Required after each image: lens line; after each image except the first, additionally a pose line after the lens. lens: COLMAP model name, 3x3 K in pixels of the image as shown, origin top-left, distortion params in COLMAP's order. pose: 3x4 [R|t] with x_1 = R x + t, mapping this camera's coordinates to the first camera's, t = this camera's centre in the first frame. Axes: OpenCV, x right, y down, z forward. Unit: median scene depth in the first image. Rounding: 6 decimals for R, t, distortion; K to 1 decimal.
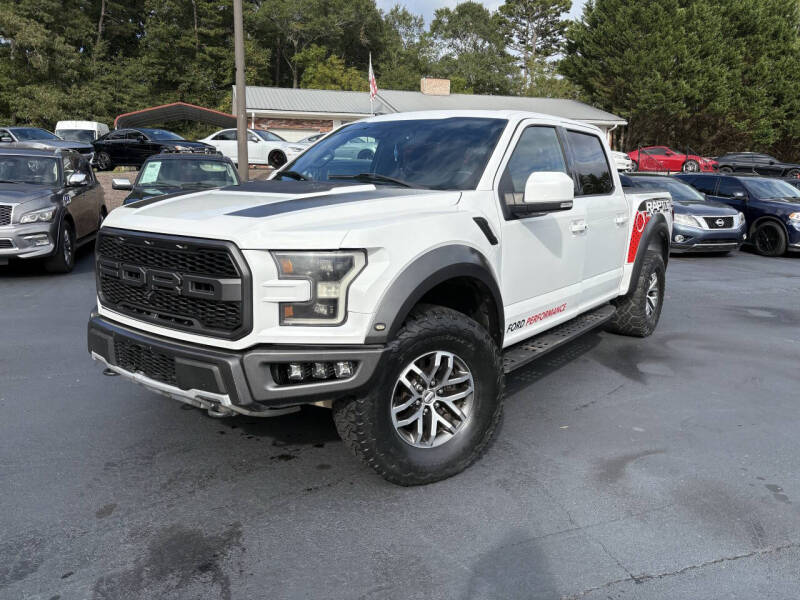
lens RADIAL K [[603.2, 0, 399.8], [0, 603.2, 298.1], [0, 0, 1]] dist [0.056210, -0.056667]
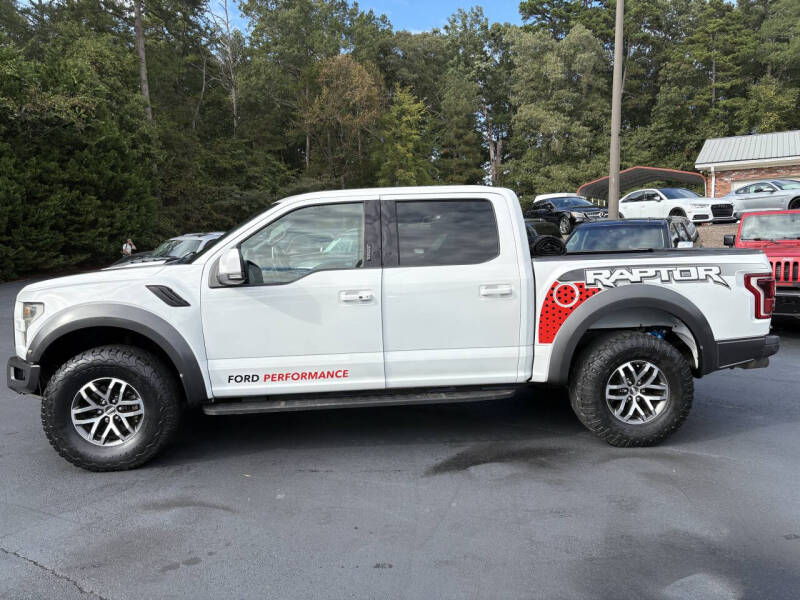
lens RADIAL K [[605.0, 0, 393.4], [0, 605.0, 293.4], [0, 0, 1]] dist [0.035642, -0.028083]
pose [[0.652874, 0.033581, -0.756722, 0.750753], [-0.111532, 0.992390, -0.052186, -0.052500], [0.749210, 0.118470, 0.651651, 0.258201]]
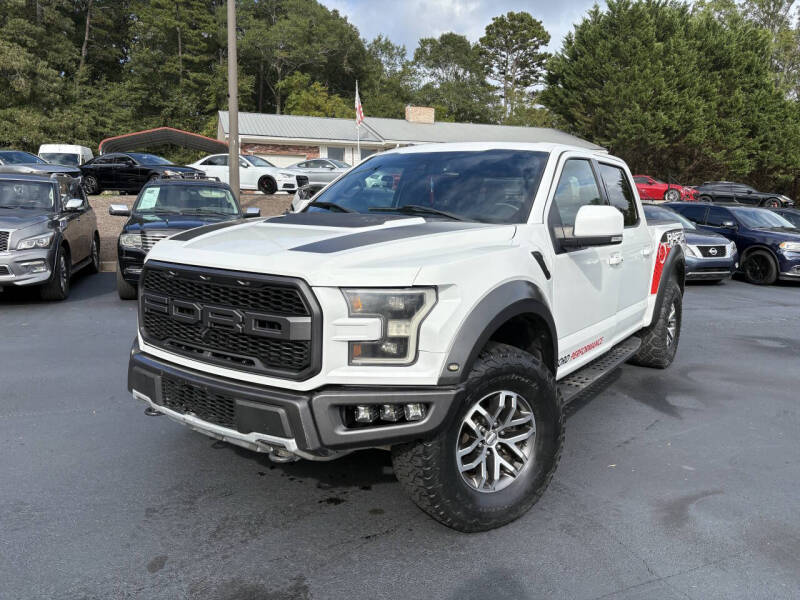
lens RADIAL K [[603.8, 0, 396.9], [0, 603.8, 297.8], [0, 0, 1]] dist [0.048946, -0.048124]
pose [[0.999523, 0.002868, 0.030755, -0.063273], [-0.001614, 0.999171, -0.040690, -0.009668], [-0.030846, 0.040621, 0.998698, 0.015792]]
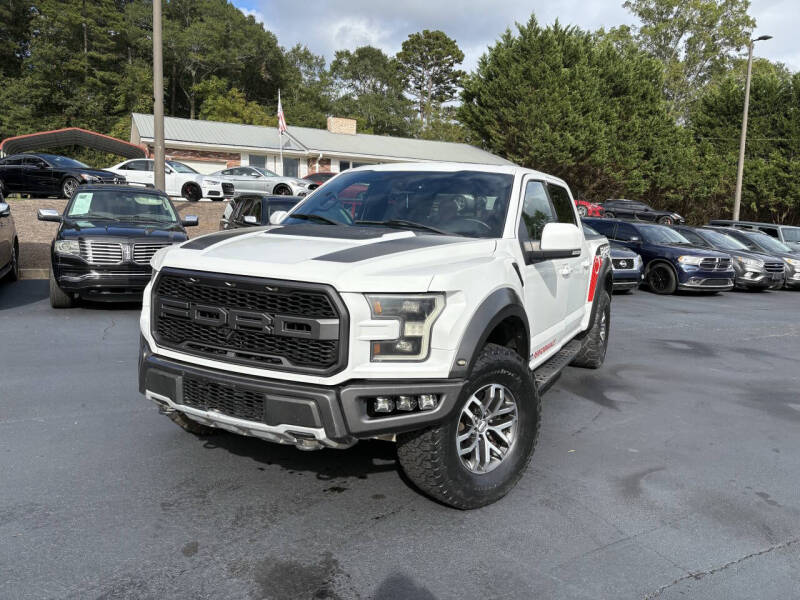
lens RADIAL K [[603.8, 0, 396.9], [0, 603.8, 297.8], [0, 0, 1]] dist [0.048946, -0.048124]
pose [[0.985396, 0.004358, 0.170224, -0.140145], [0.005301, 0.998403, -0.056248, -0.003615], [-0.170197, 0.056329, 0.983799, -0.031811]]
